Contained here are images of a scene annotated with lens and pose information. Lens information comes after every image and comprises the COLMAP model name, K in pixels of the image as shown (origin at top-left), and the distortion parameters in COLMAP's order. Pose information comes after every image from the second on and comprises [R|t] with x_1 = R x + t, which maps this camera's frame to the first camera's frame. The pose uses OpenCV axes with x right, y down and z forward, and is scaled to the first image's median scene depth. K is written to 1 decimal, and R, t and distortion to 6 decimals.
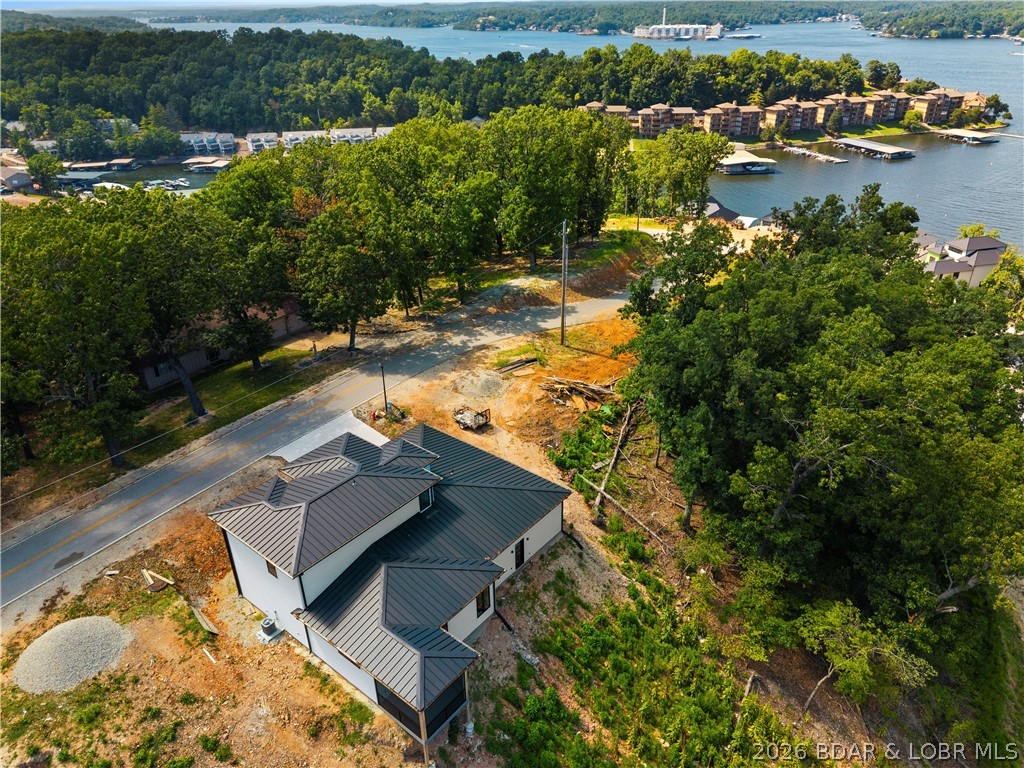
lens RADIAL K [[713.7, 0, 518.6], [0, 713.7, 382.8], [0, 0, 1]] dist [0.038450, -0.034584]
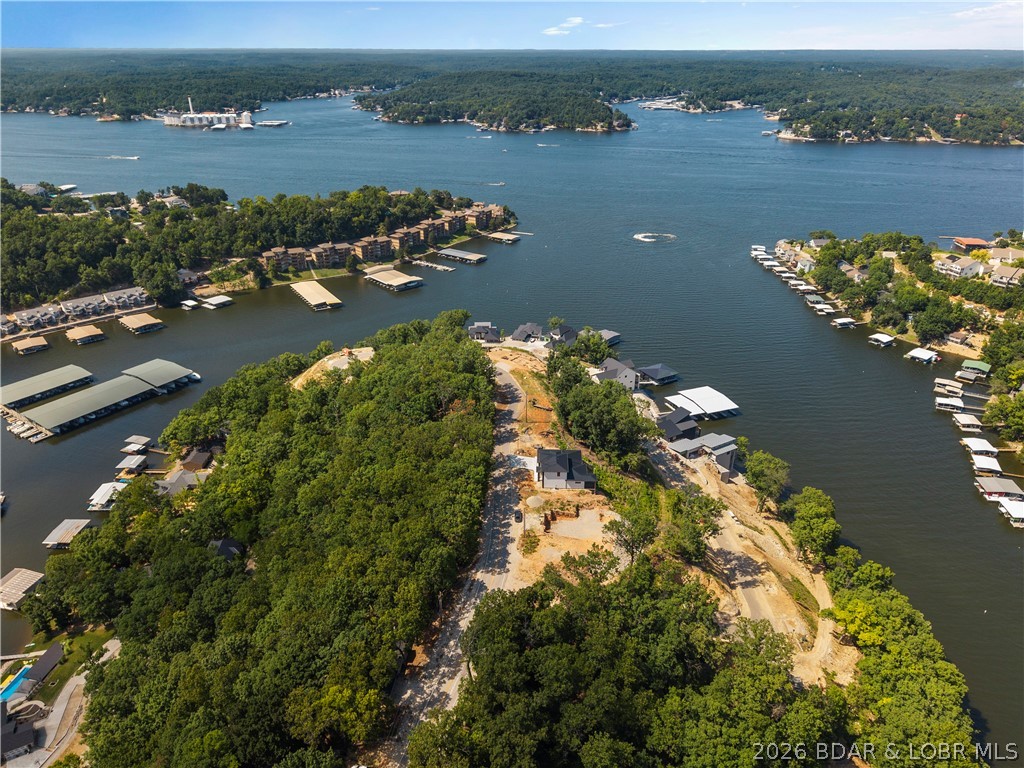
lens RADIAL K [[713.7, 0, 512.7], [0, 713.7, 384.2], [0, 0, 1]] dist [0.038450, -0.034584]
pose [[0.798432, -0.248802, 0.548274, -0.341242], [0.271261, 0.961617, 0.041346, -0.072695], [-0.537517, 0.115713, 0.835276, -0.345362]]
